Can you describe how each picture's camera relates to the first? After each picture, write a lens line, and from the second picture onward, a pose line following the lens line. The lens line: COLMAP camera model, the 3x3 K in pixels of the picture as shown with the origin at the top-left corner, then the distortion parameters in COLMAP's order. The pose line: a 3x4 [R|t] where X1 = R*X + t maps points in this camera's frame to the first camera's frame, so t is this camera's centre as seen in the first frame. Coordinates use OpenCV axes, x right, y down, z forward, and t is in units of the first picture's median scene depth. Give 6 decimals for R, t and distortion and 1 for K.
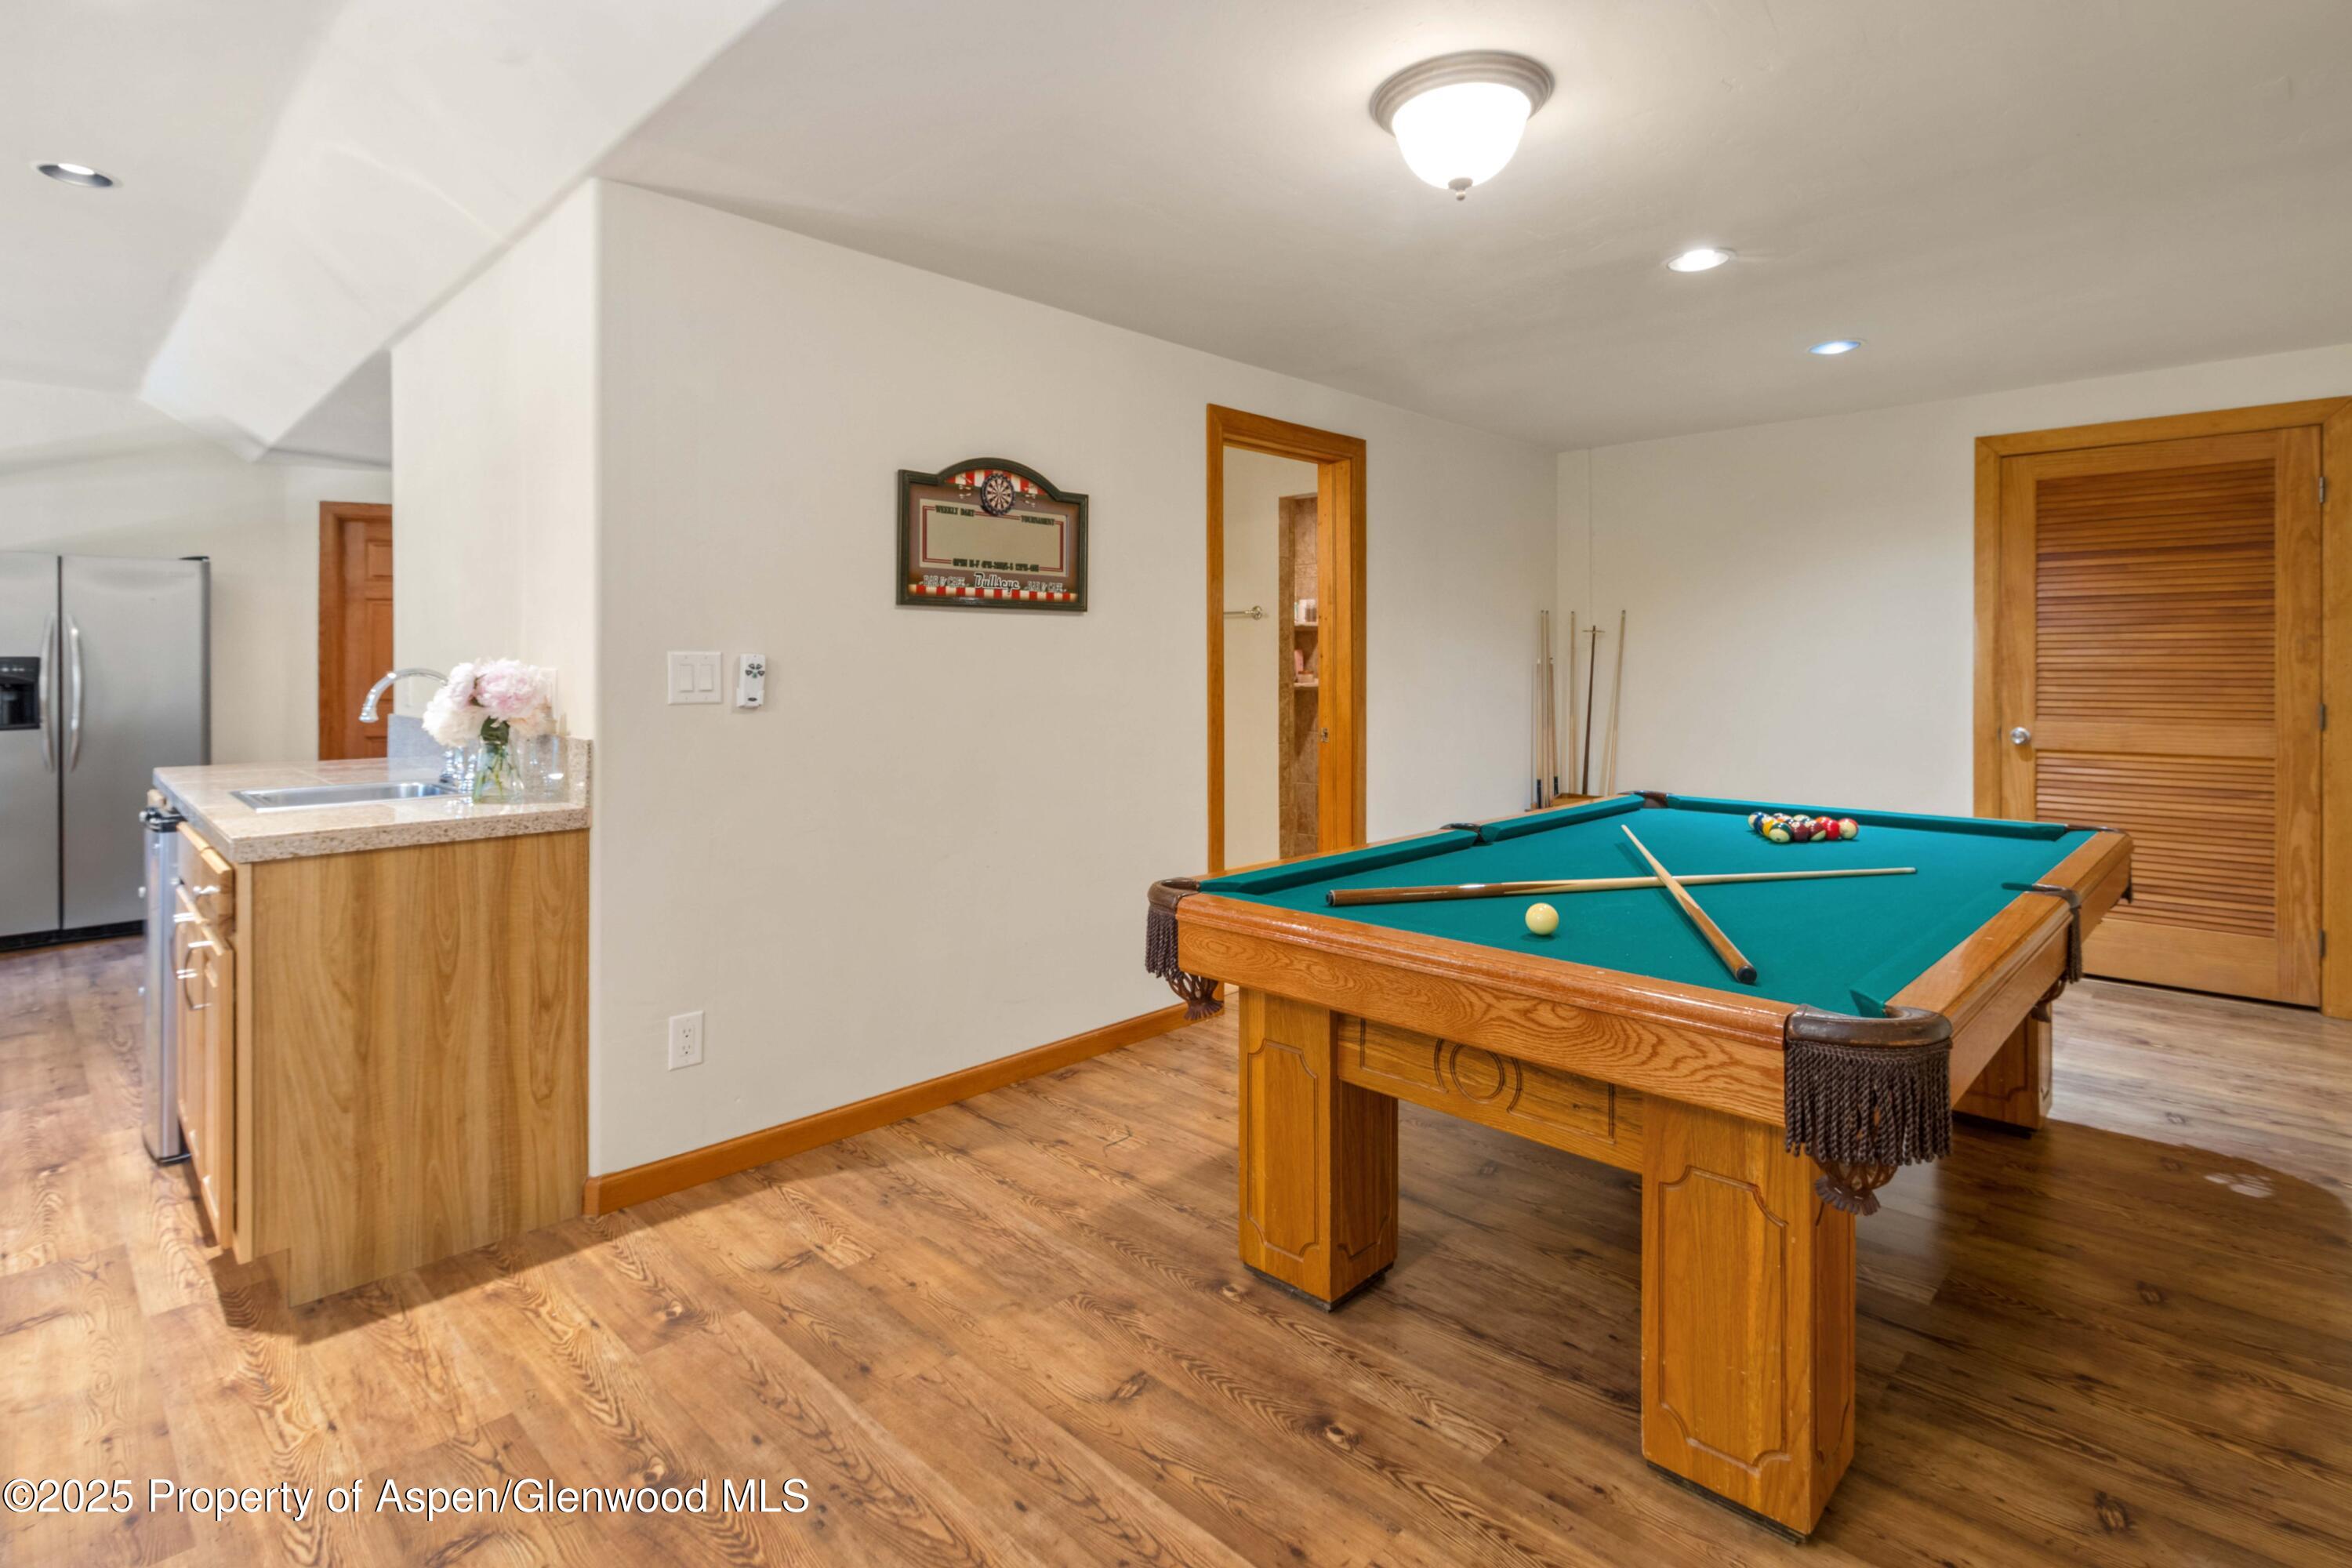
lens RADIAL K [[1148.3, 0, 1181.3], [0, 1148.3, 665.3], [0, 0, 1]] dist [0.009270, -0.001650]
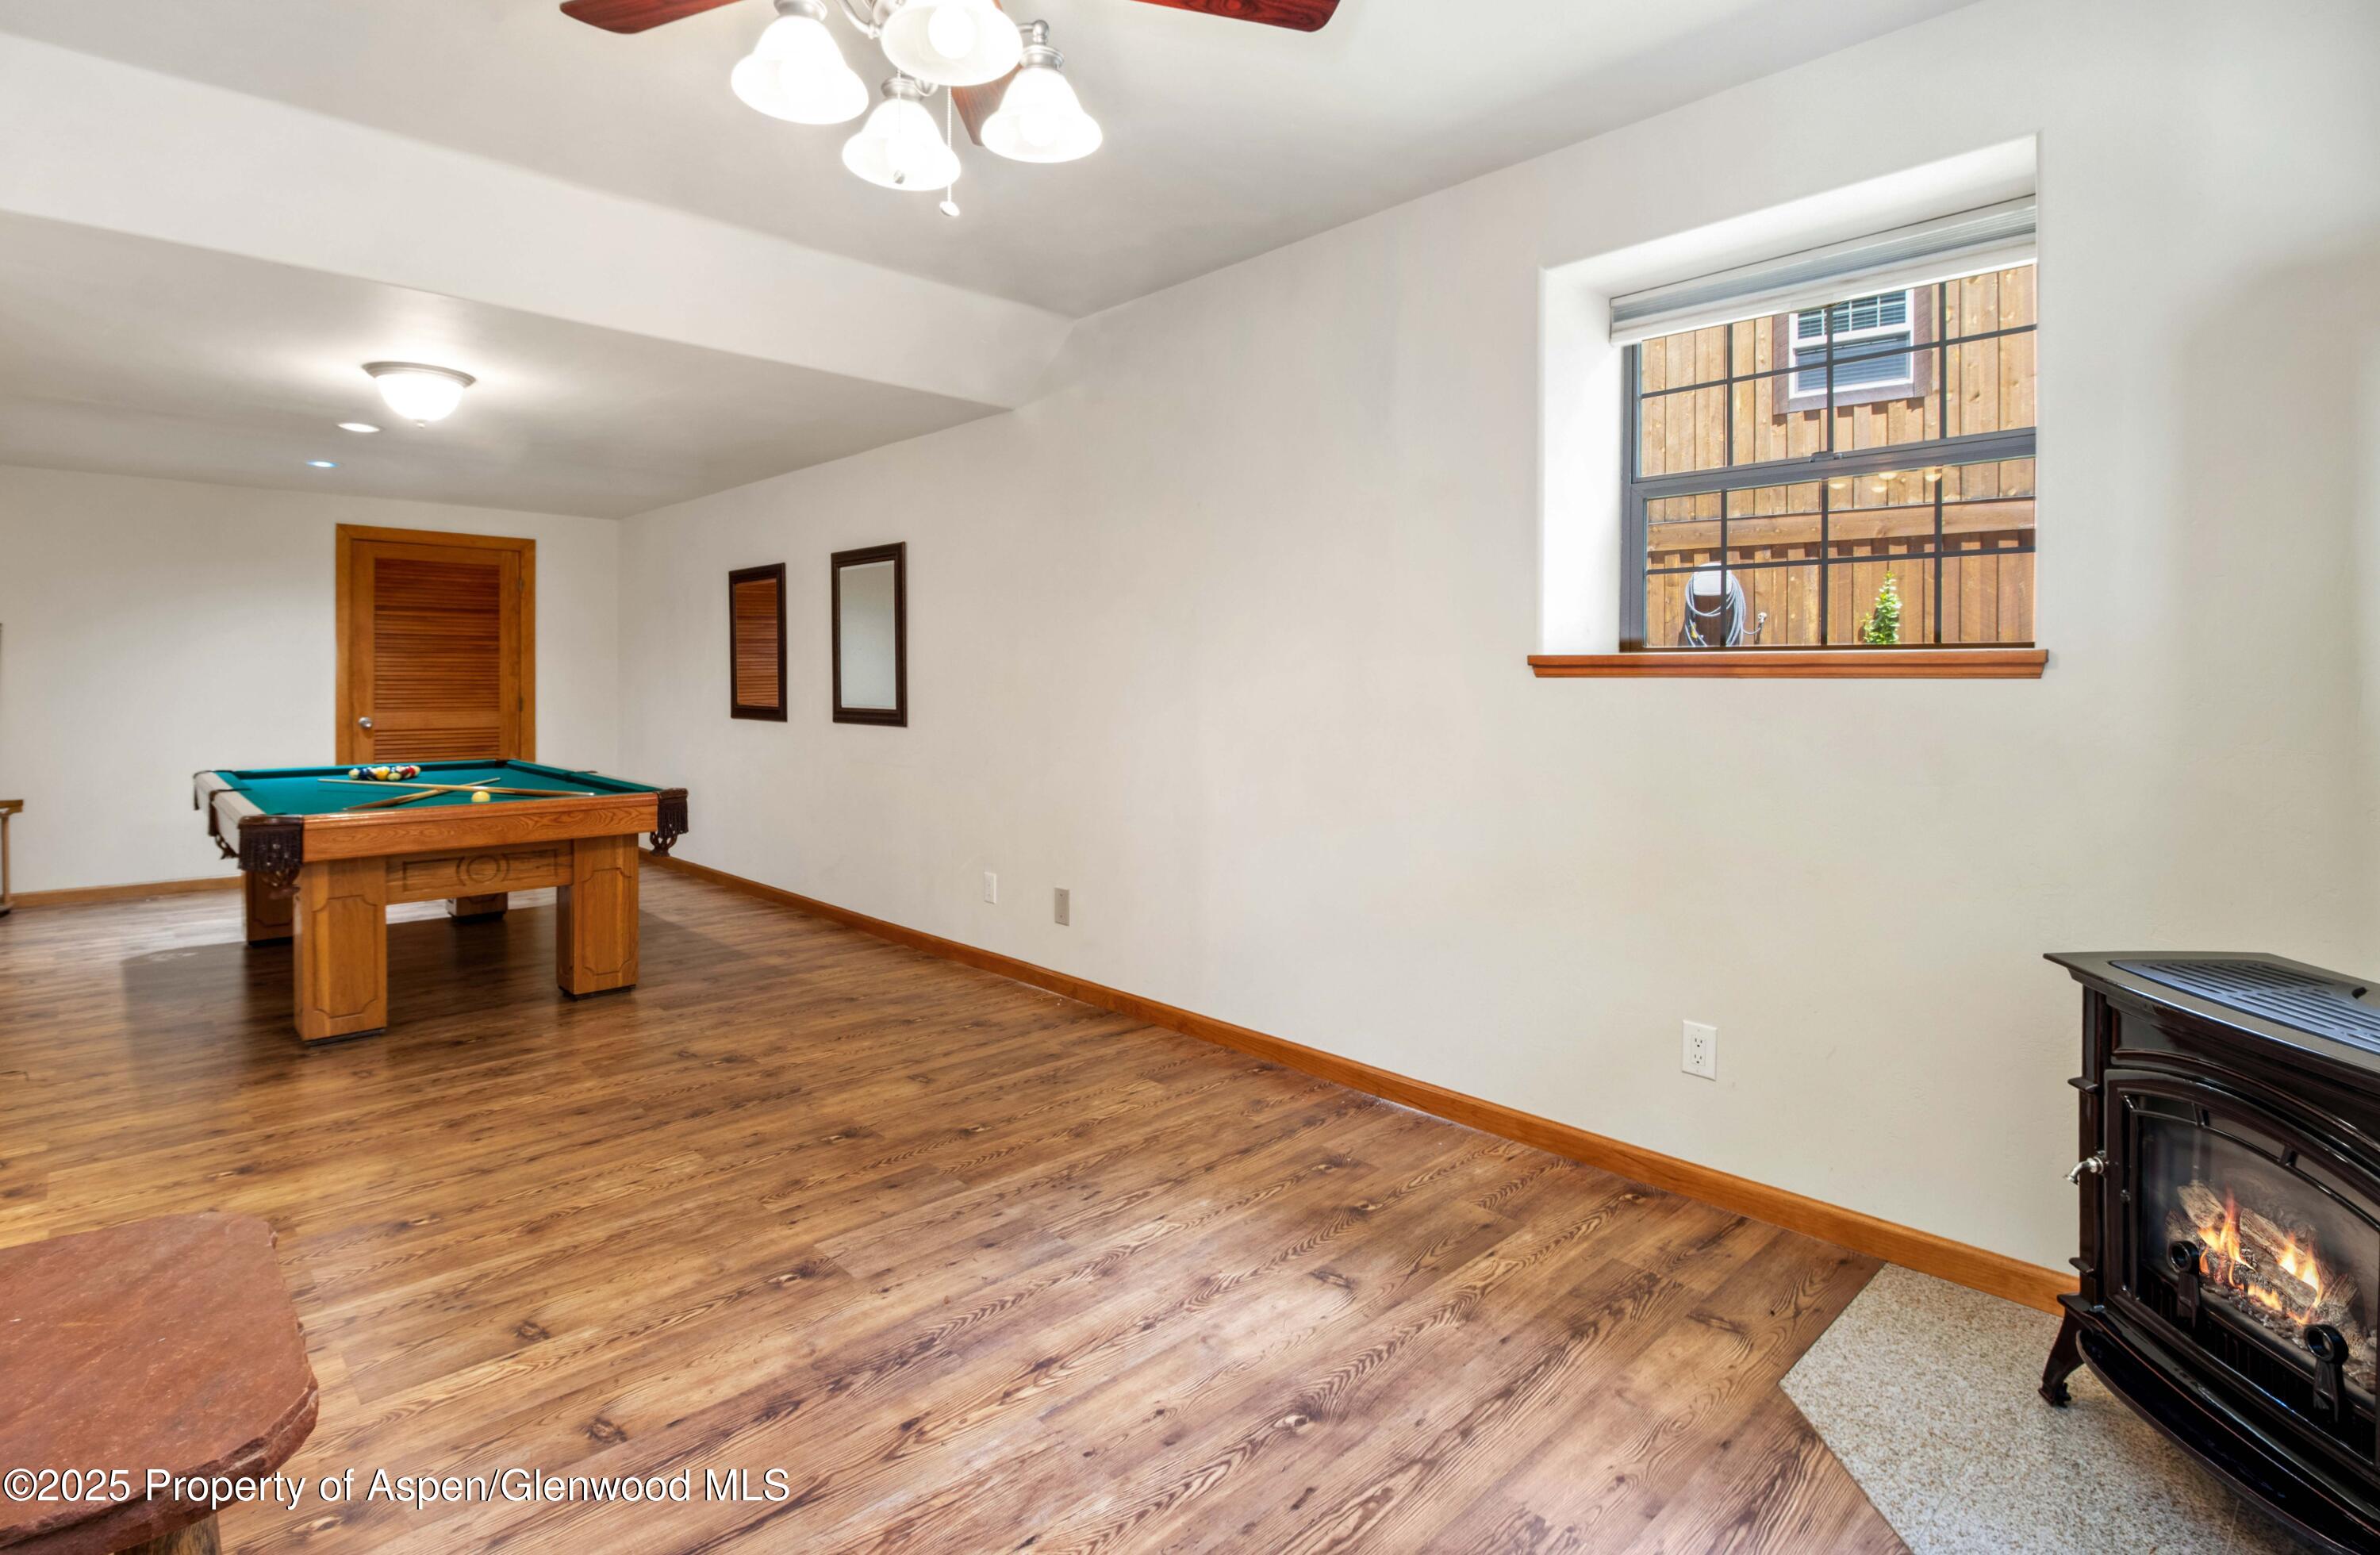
lens RADIAL K [[1150.0, 0, 1188.5], [0, 1150.0, 677.7], [0, 0, 1]] dist [-0.001185, -0.000348]
pose [[0.038353, 0.001453, 0.999263, -1.068814], [-0.000887, 0.999999, -0.001420, 0.003314], [-0.999264, -0.000832, 0.038354, -0.218253]]
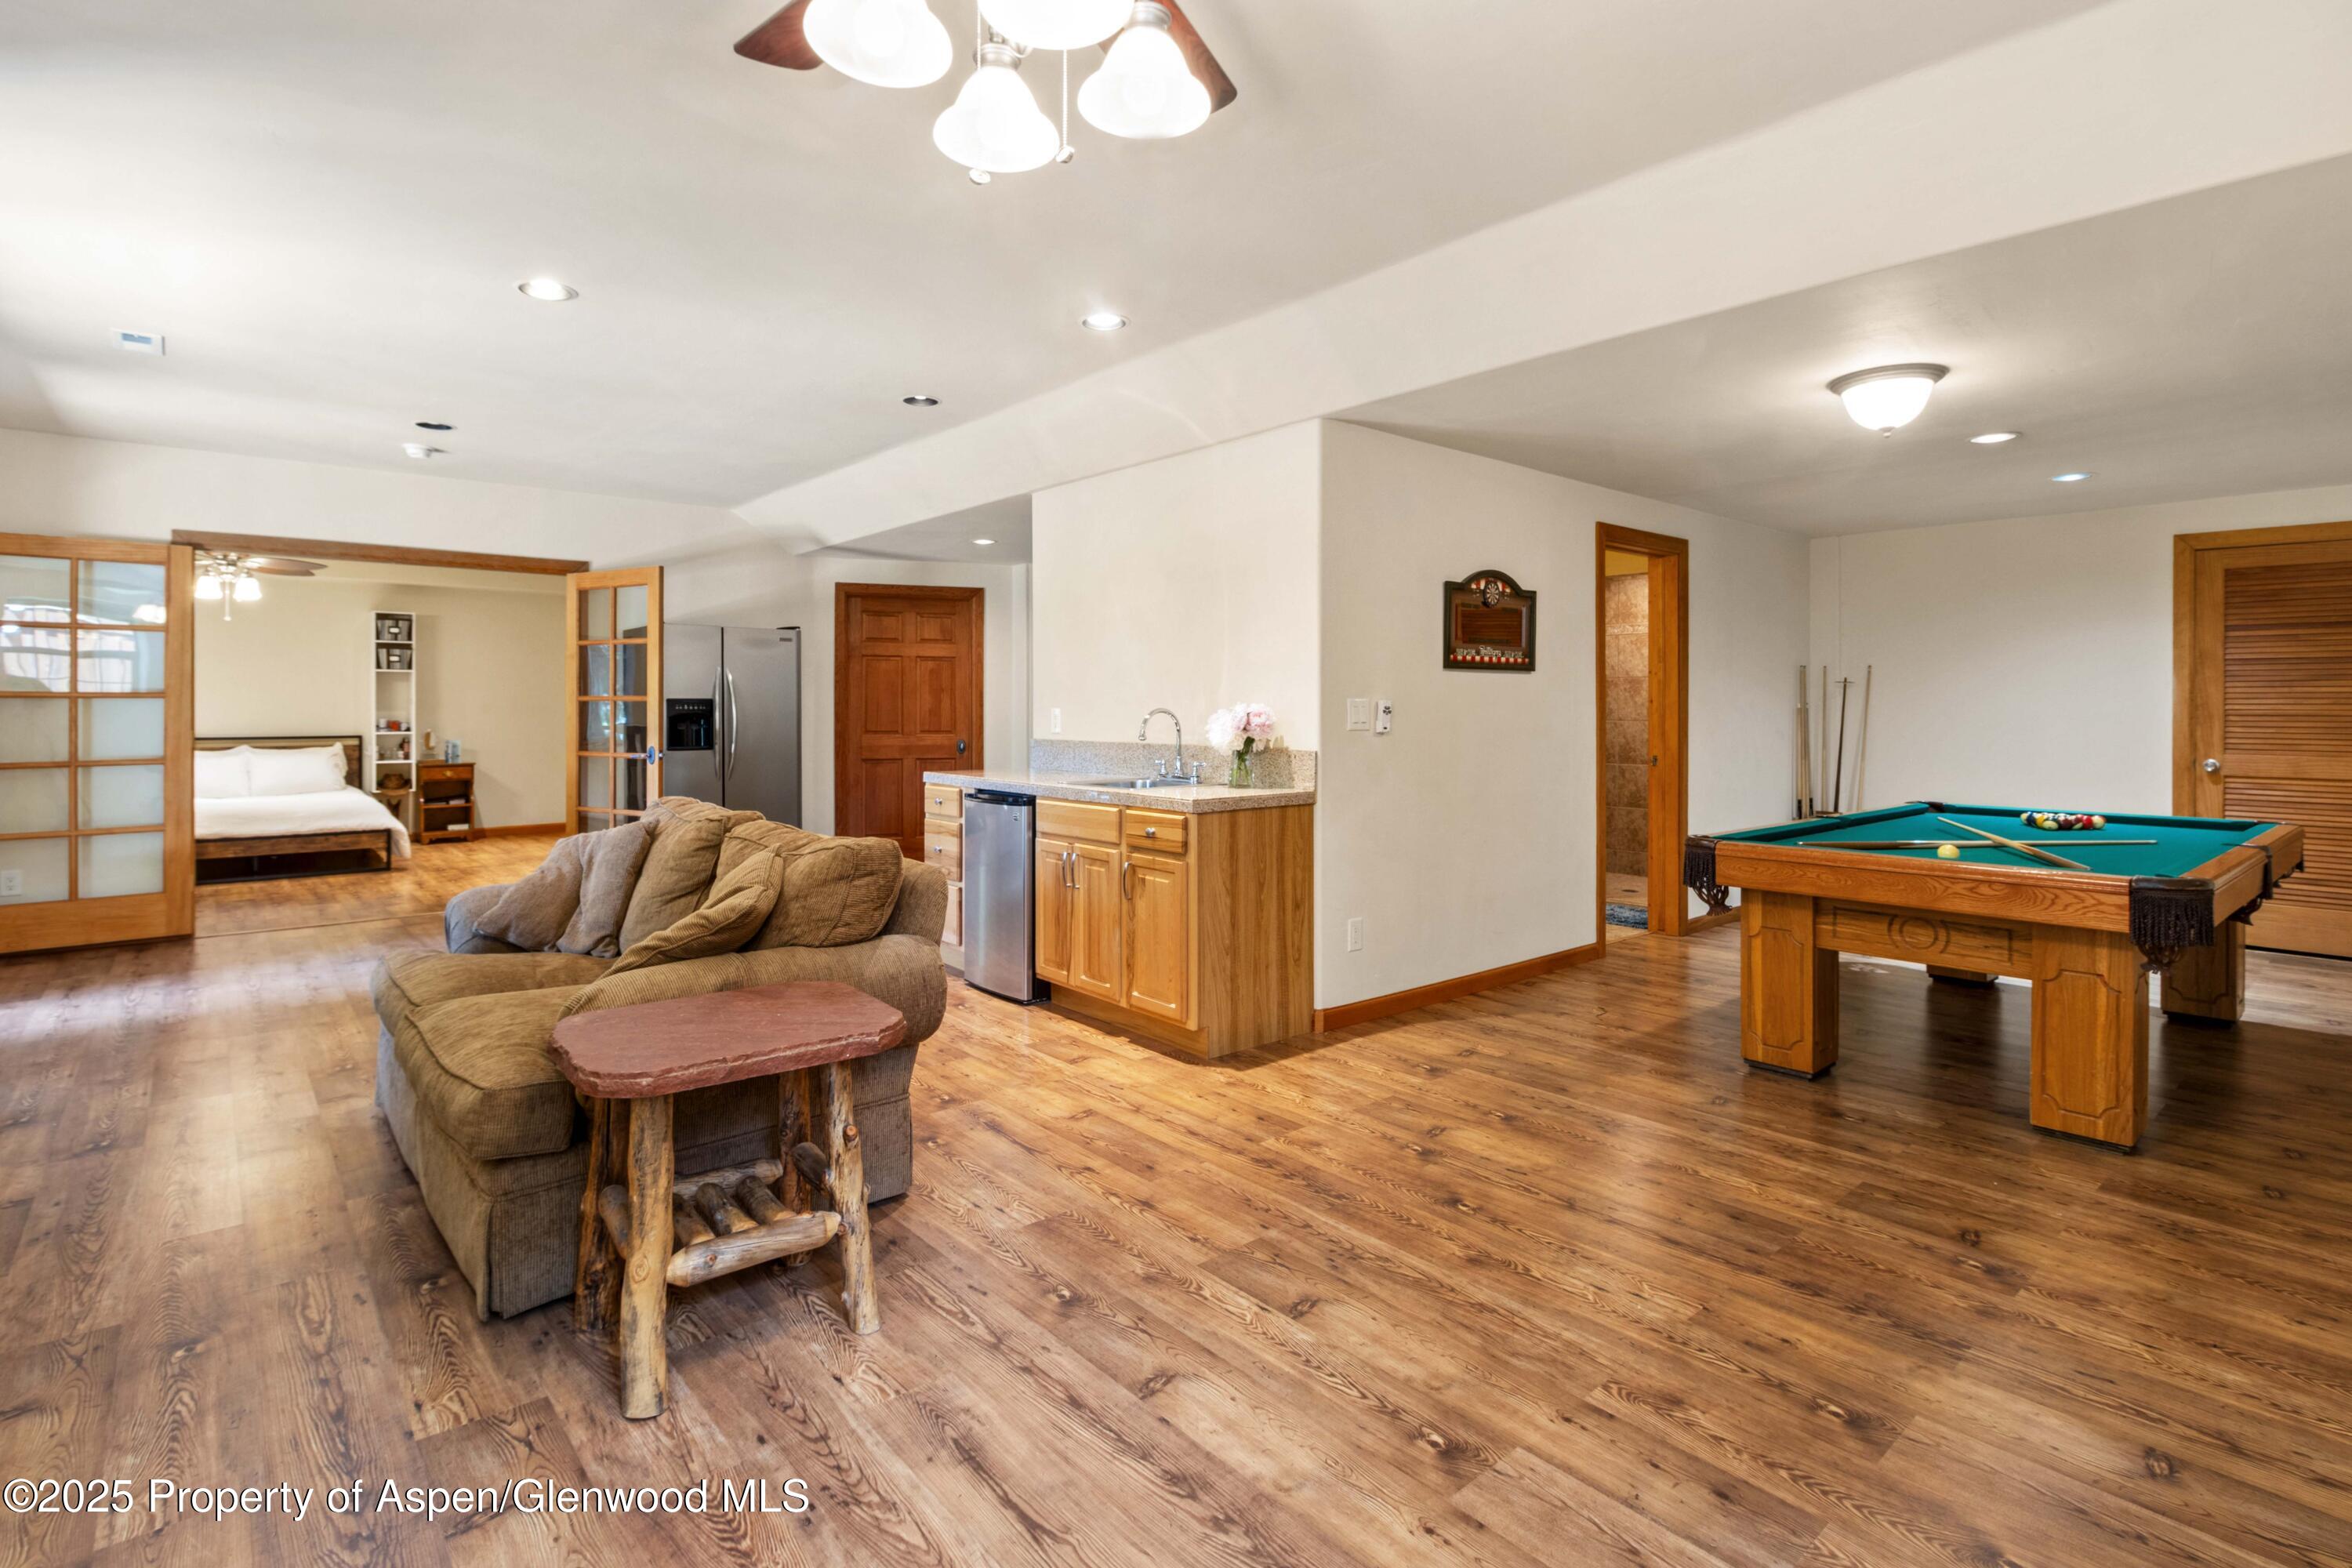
lens RADIAL K [[1139.5, 0, 1169.5], [0, 1139.5, 701.6], [0, 0, 1]] dist [-0.000457, -0.004759]
pose [[0.995559, 0.004336, -0.094043, -0.448261], [-0.004759, 0.999980, -0.004278, 0.000474], [0.094022, 0.004707, 0.995559, -0.535401]]
